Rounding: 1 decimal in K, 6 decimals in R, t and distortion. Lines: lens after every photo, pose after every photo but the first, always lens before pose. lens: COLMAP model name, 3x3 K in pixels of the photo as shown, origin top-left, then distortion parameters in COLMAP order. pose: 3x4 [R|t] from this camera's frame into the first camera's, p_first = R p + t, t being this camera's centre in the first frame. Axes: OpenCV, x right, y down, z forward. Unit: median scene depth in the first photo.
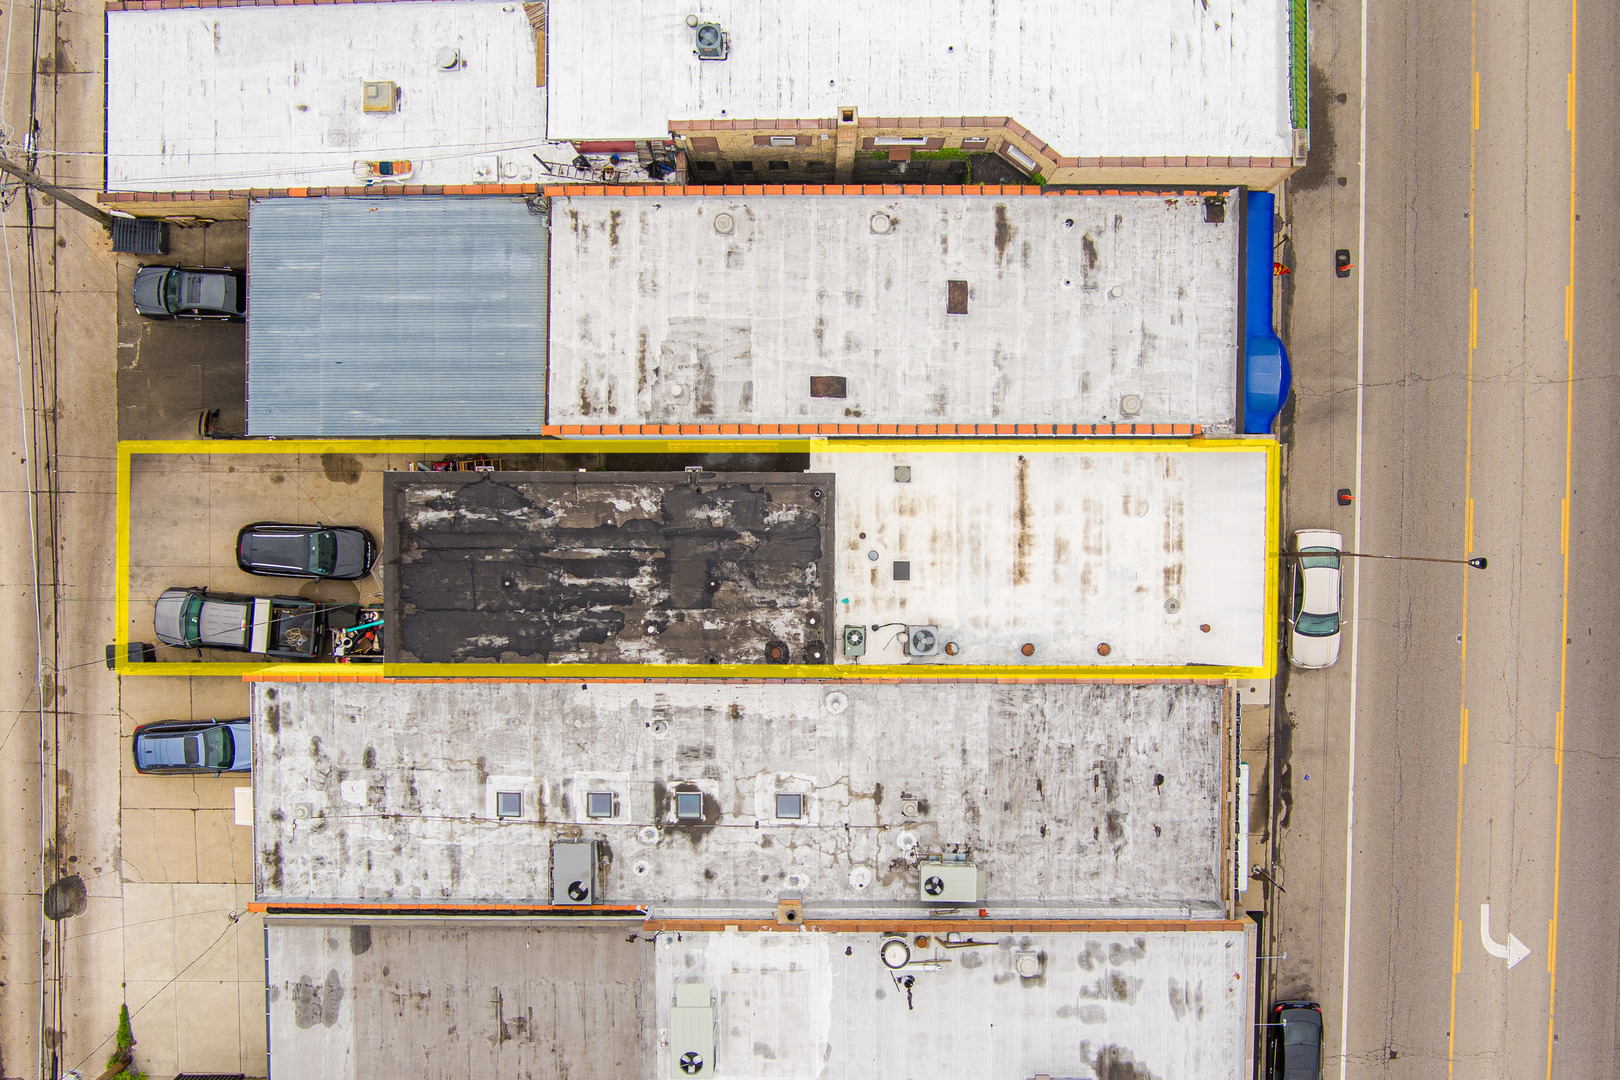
lens RADIAL K [[1571.3, 0, 820.9], [0, 1571.3, 580.0], [0, 0, 1]] dist [-0.054387, 0.000000]
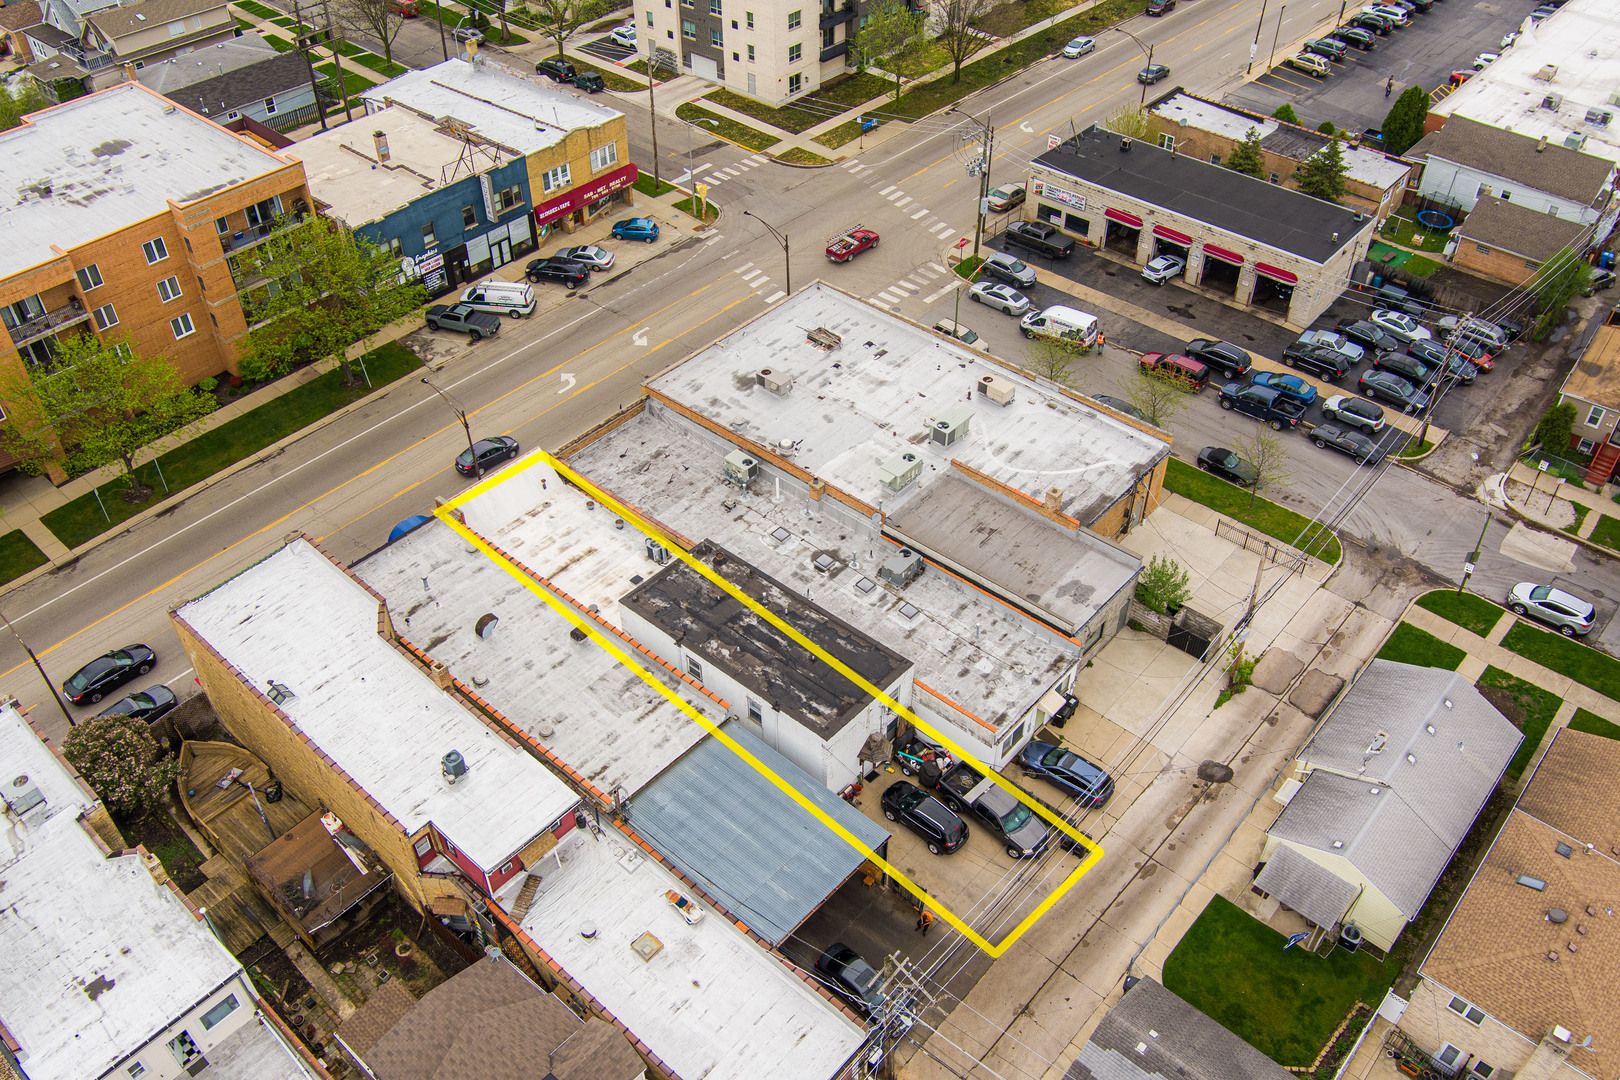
lens RADIAL K [[1293.9, 0, 811.8], [0, 1293.9, 528.7], [0, 0, 1]] dist [-0.068928, 0.018873]
pose [[-0.755543, -0.436728, 0.488286, -0.735122], [0.654890, -0.522347, 0.546143, -0.604551], [0.016539, 0.732409, 0.680664, 0.027936]]
